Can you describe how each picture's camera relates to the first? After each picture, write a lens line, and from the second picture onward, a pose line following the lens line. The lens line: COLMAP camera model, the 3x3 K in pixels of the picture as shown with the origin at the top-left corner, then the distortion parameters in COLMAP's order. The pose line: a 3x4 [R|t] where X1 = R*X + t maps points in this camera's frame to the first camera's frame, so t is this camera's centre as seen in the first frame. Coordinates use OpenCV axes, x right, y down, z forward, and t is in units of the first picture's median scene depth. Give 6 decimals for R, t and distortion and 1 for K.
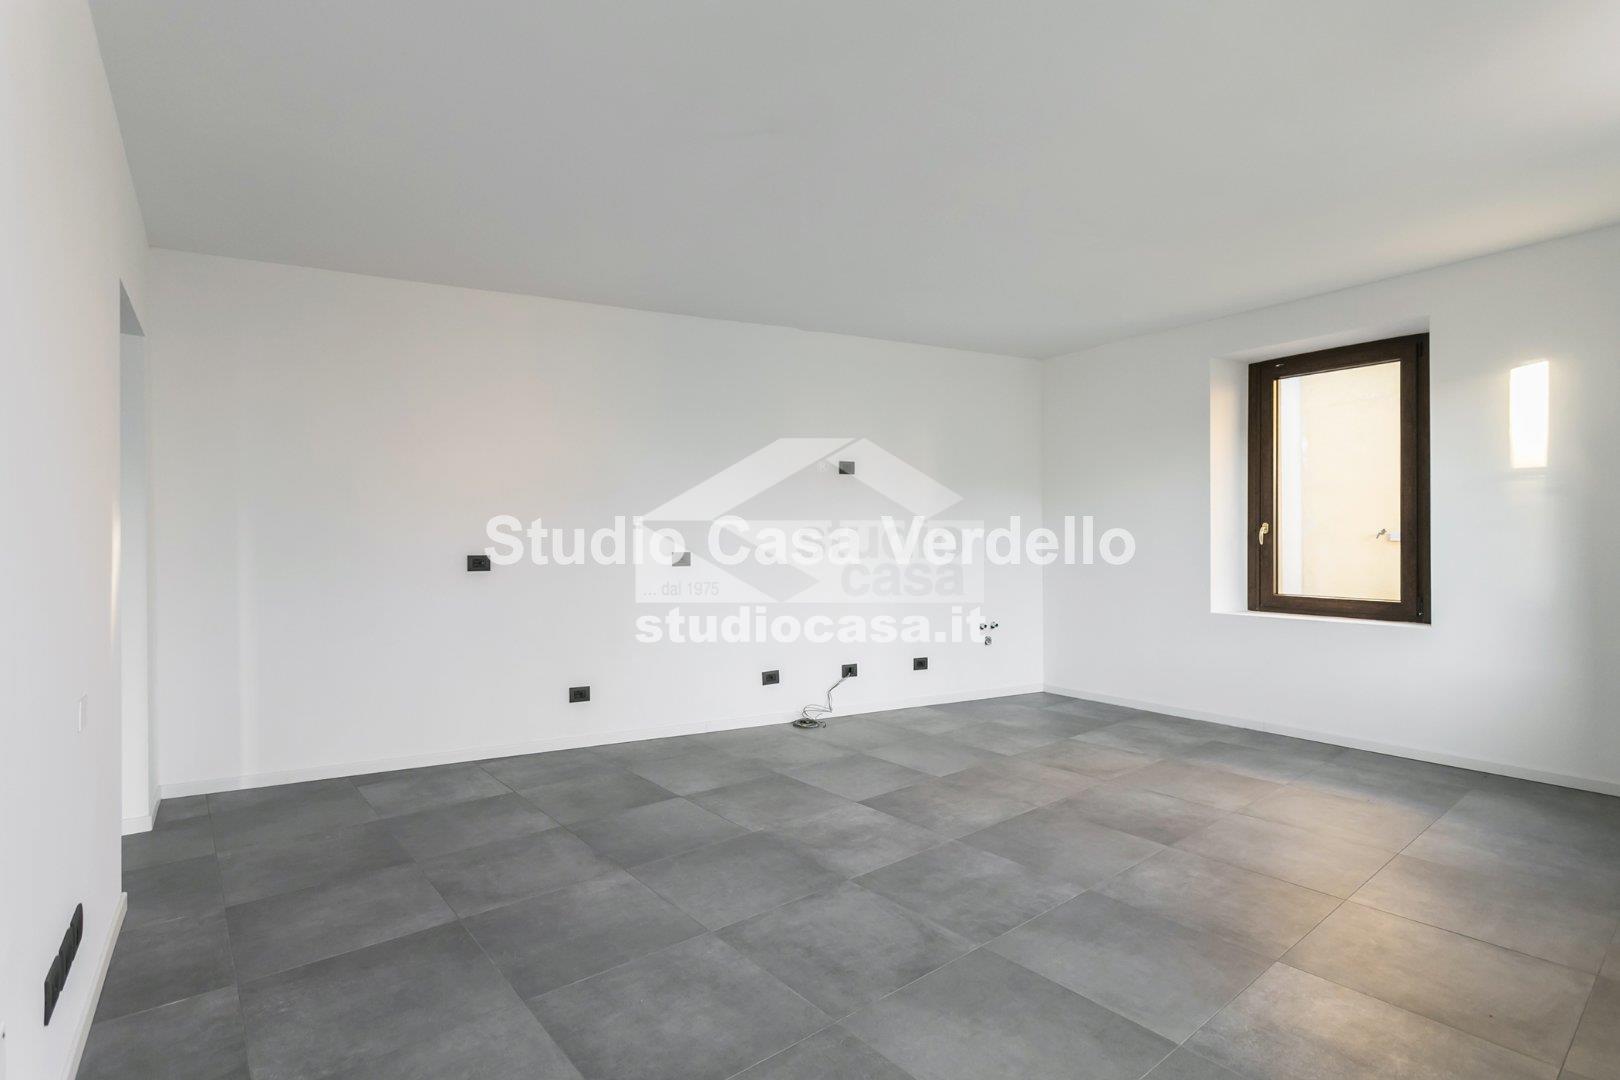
lens RADIAL K [[777.2, 0, 797.3], [0, 777.2, 540.1], [0, 0, 1]] dist [0.001761, 0.000839]
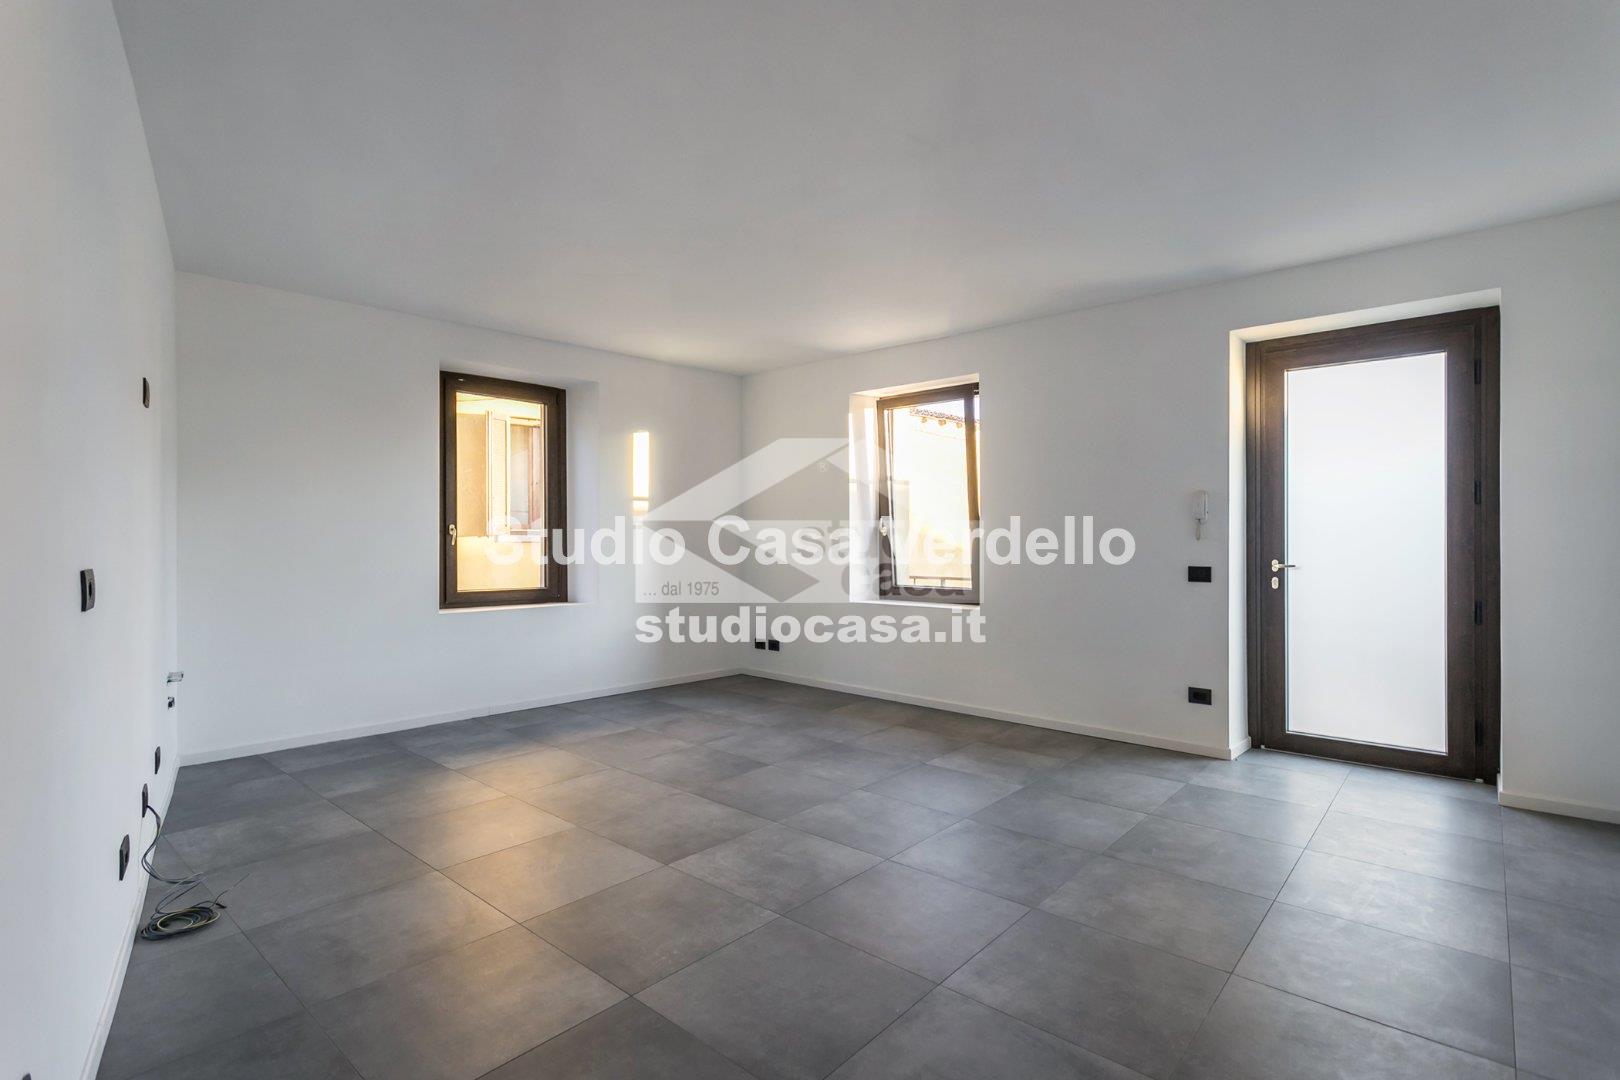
lens RADIAL K [[777.2, 0, 797.3], [0, 777.2, 540.1], [0, 0, 1]] dist [0.001761, 0.000839]
pose [[-0.161460, 0.003049, 0.986875, -0.752827], [0.000441, 0.999995, -0.003018, 0.003498], [-0.986879, -0.000052, -0.161460, 1.012514]]
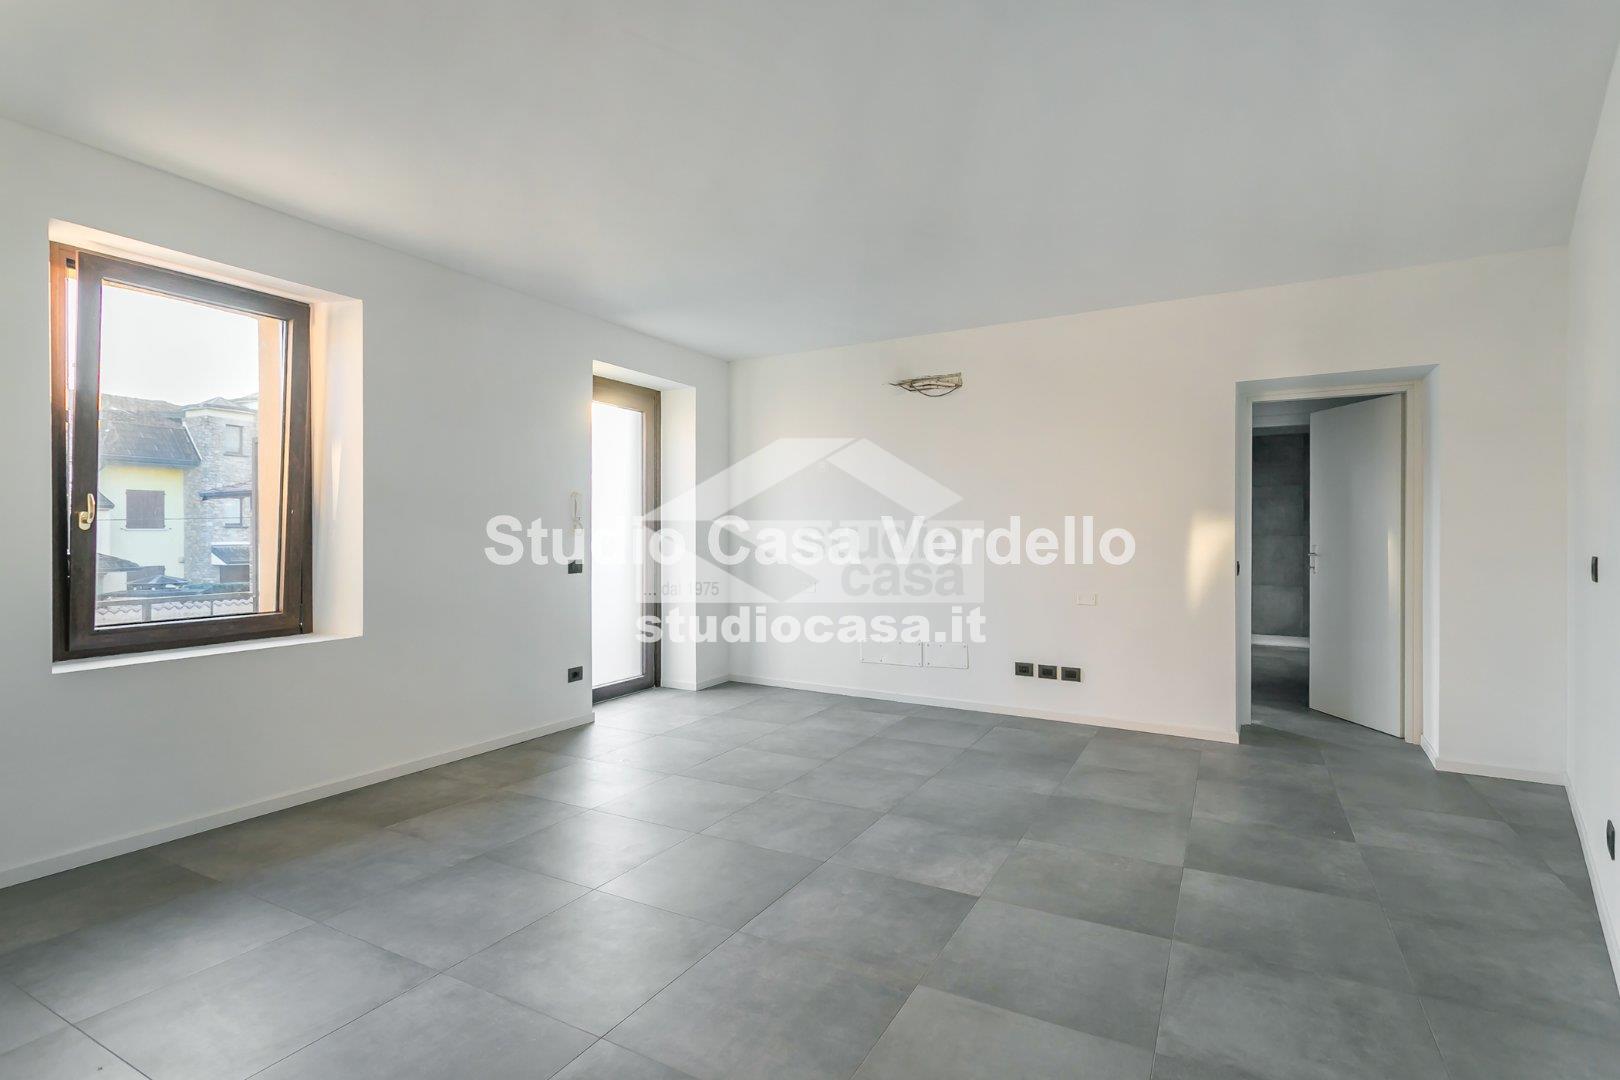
lens RADIAL K [[789.0, 0, 810.0], [0, 789.0, 540.0], [0, 0, 1]] dist [0.000830, -0.000044]
pose [[-0.923913, 0.007814, -0.382522, 0.509422], [0.004607, 0.999946, 0.009299, -0.004125], [0.382574, 0.006830, -0.923900, 1.644073]]
